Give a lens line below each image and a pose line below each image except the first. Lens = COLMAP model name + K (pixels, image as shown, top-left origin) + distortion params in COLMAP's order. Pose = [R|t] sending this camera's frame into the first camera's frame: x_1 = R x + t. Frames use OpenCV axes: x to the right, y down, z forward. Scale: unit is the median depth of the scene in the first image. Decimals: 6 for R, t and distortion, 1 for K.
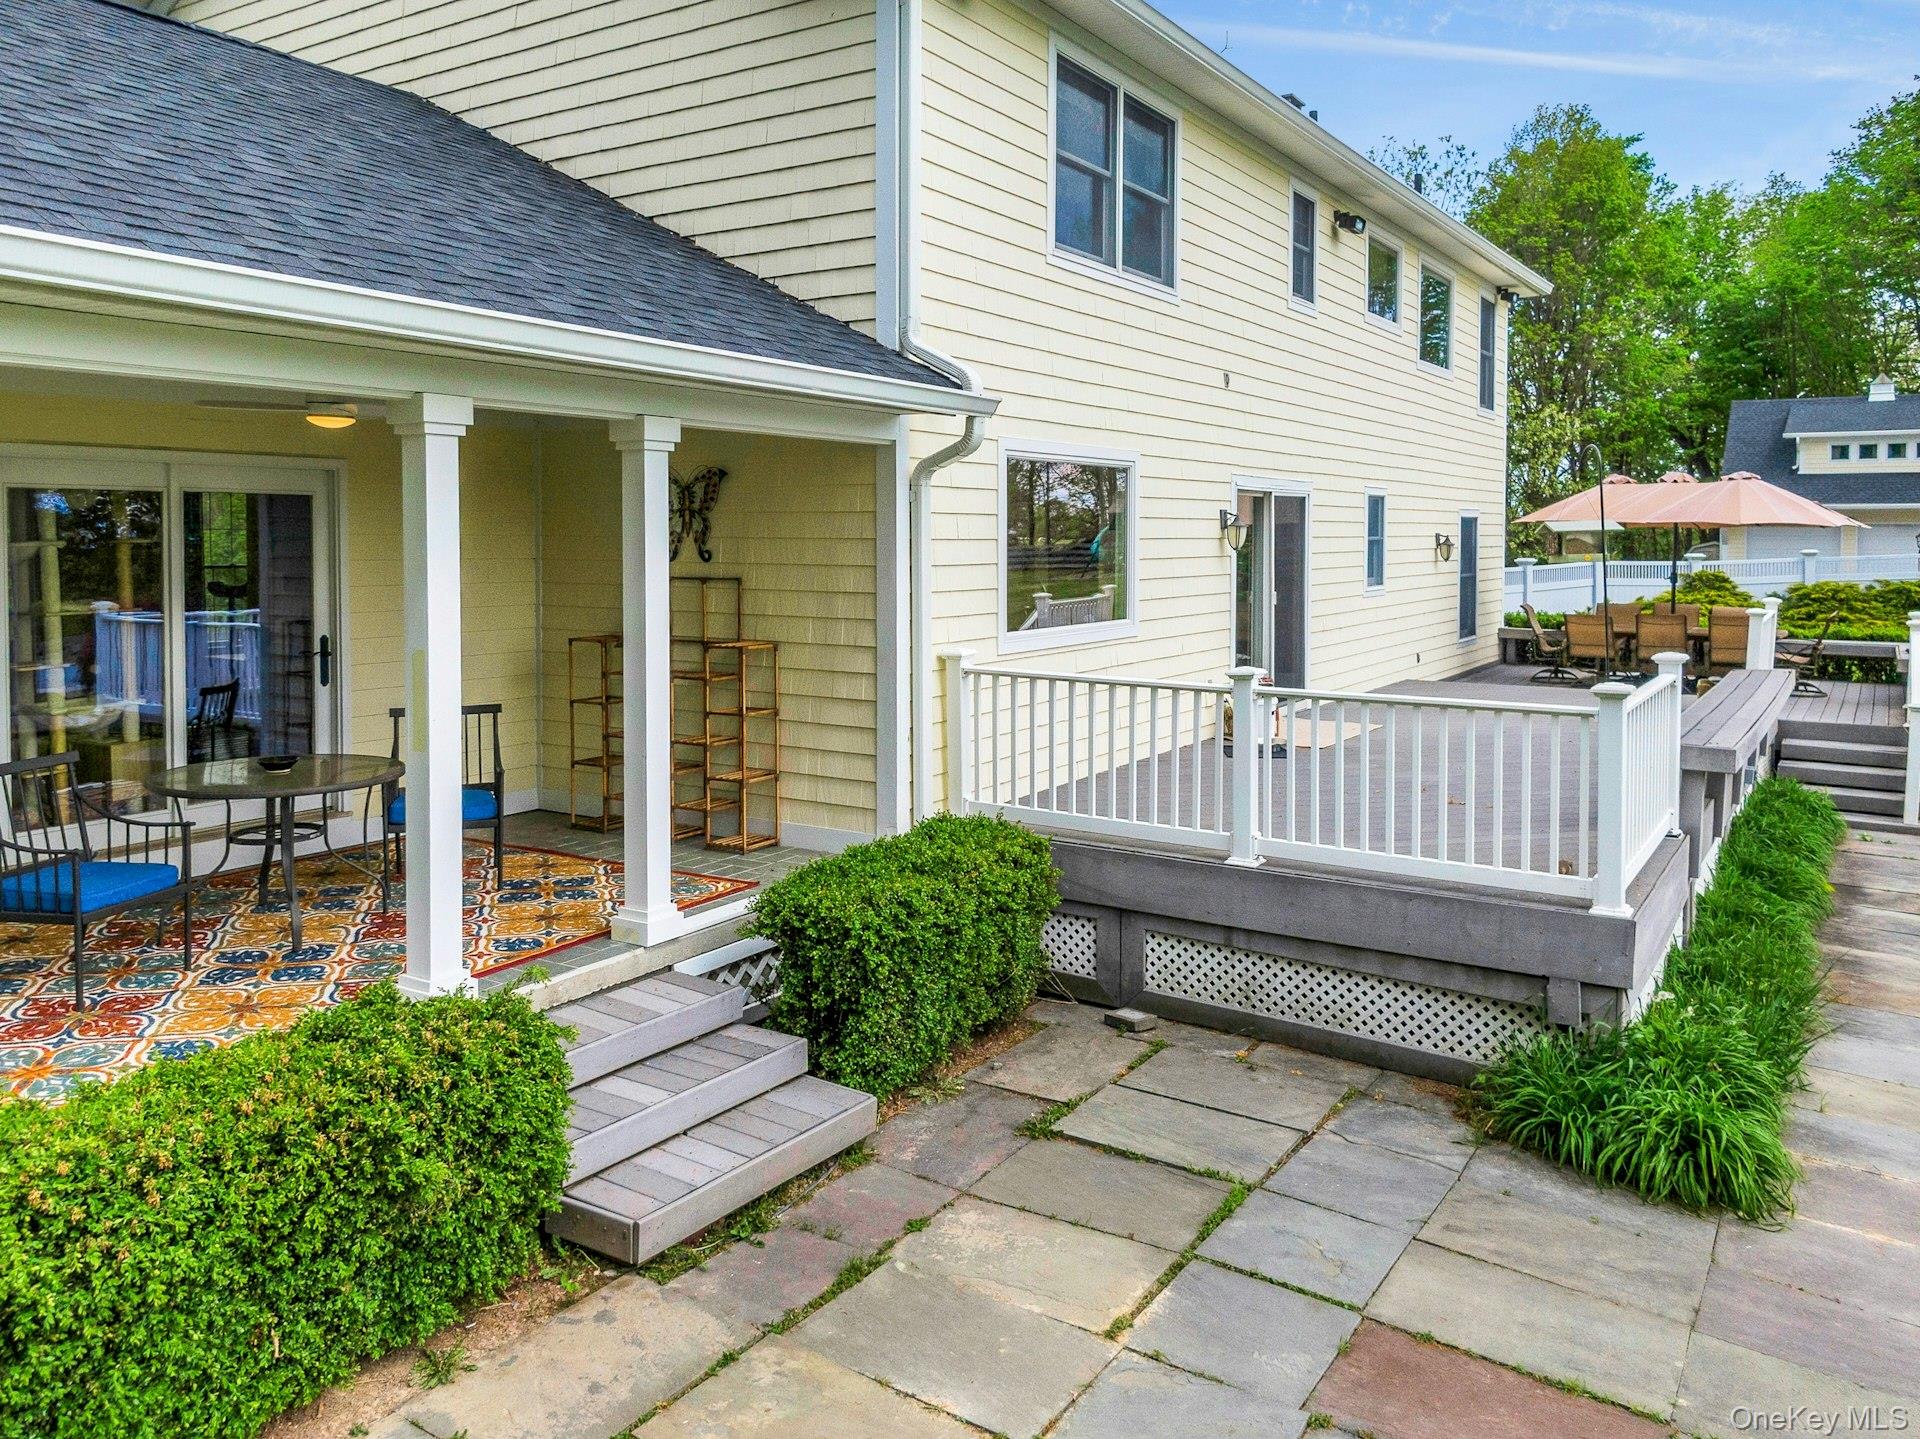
lens RADIAL K [[1409.6, 0, 963.1], [0, 1409.6, 580.3], [0, 0, 1]] dist [0.021513, -0.031529]
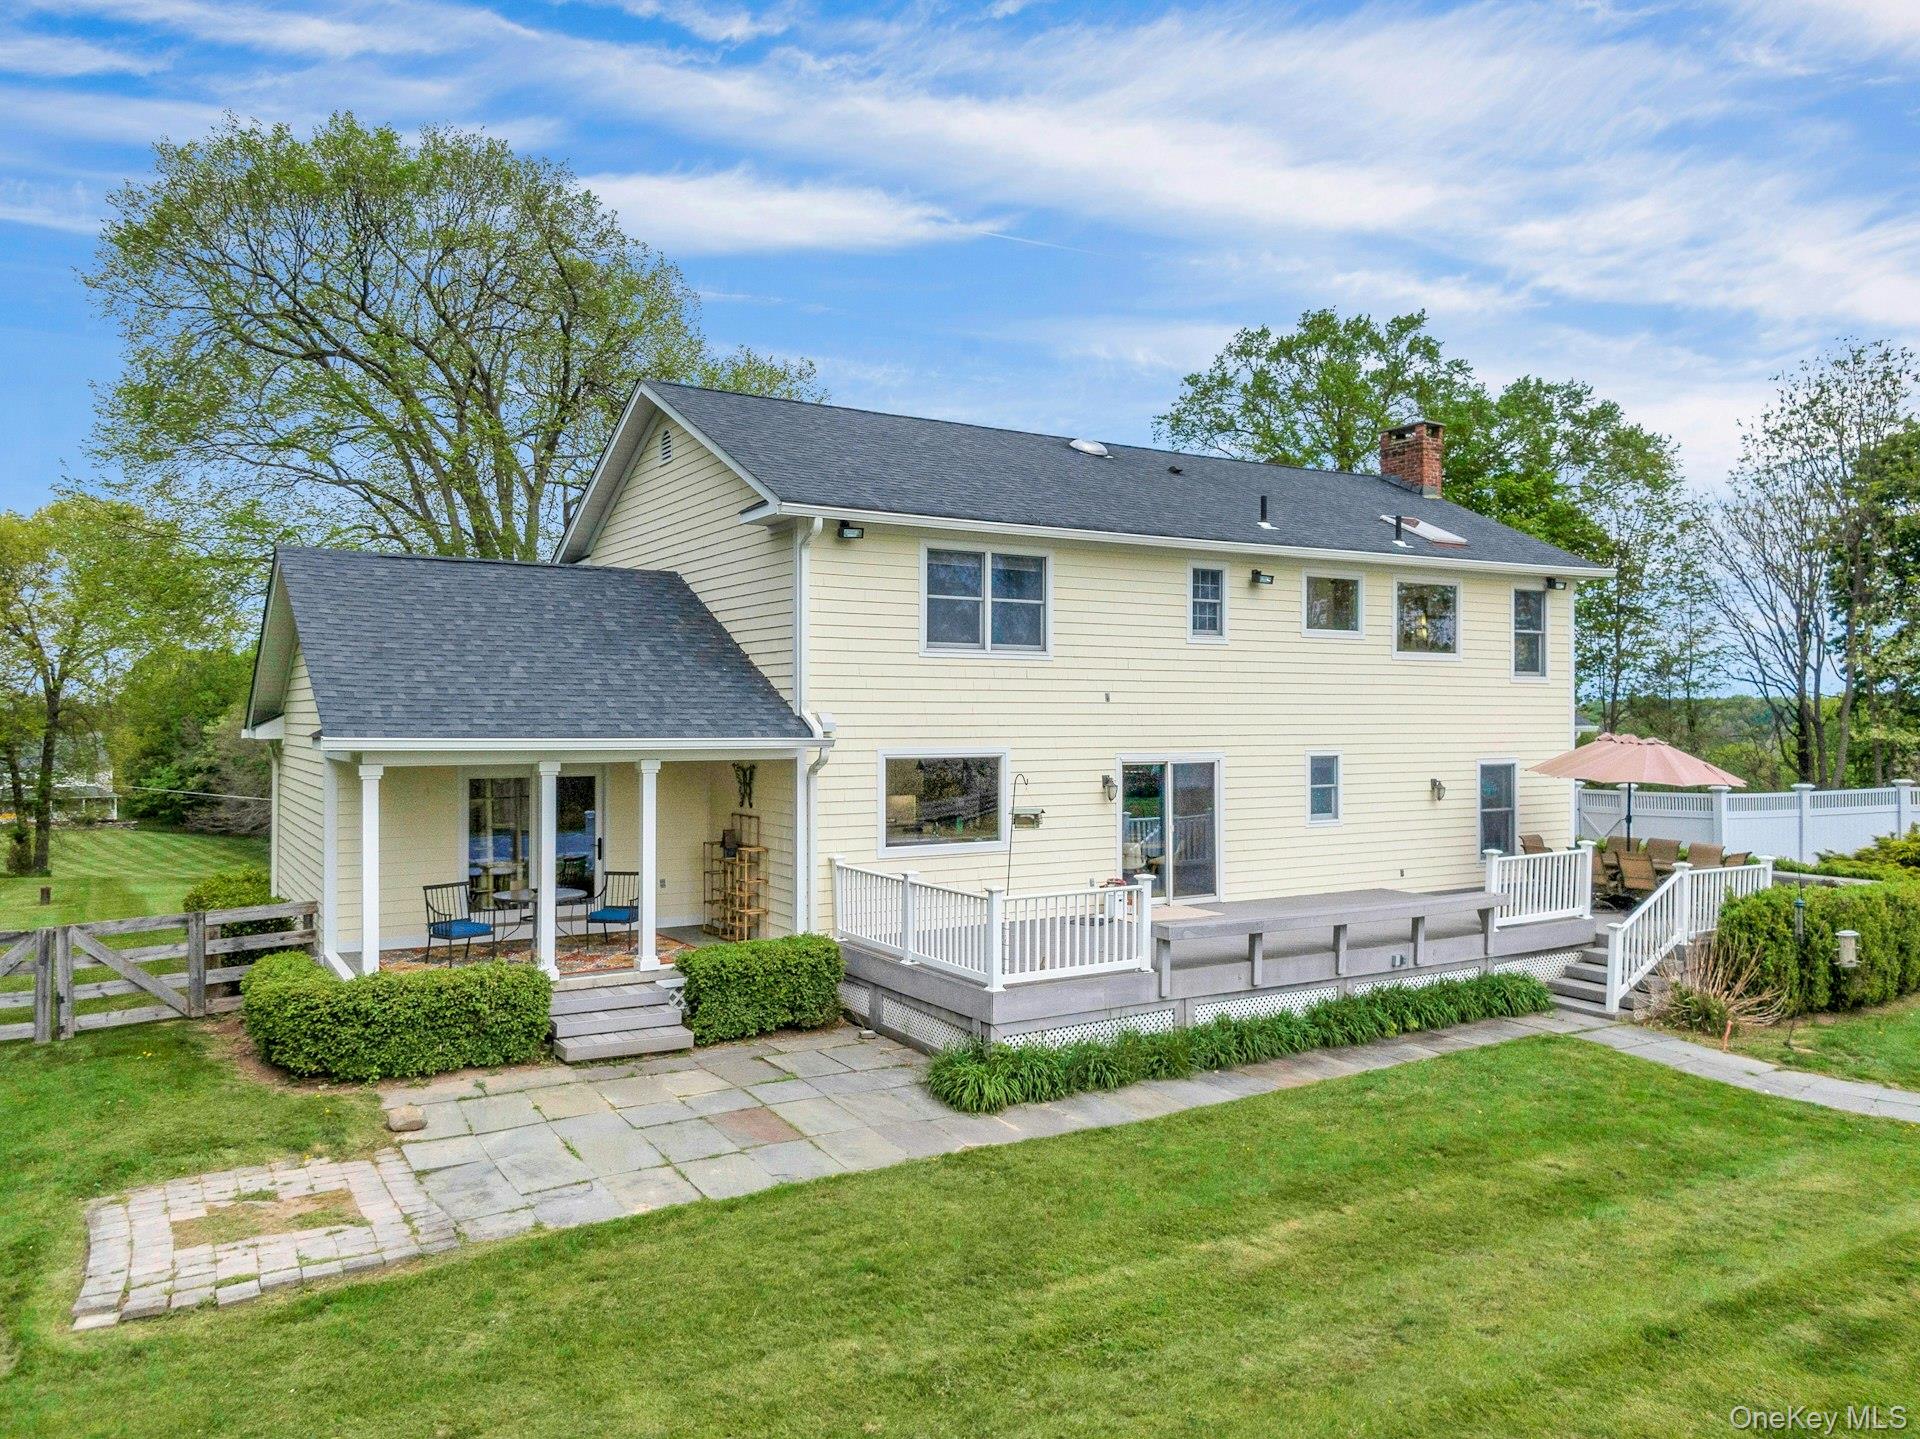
lens RADIAL K [[1409.6, 0, 978.2], [0, 1409.6, 712.7], [0, 0, 1]] dist [0.021513, -0.031529]
pose [[0.901027, -0.000870, -0.433761, 0.963907], [-0.013856, 0.999430, -0.030788, -0.089422], [0.433541, 0.033751, 0.900502, -0.695422]]
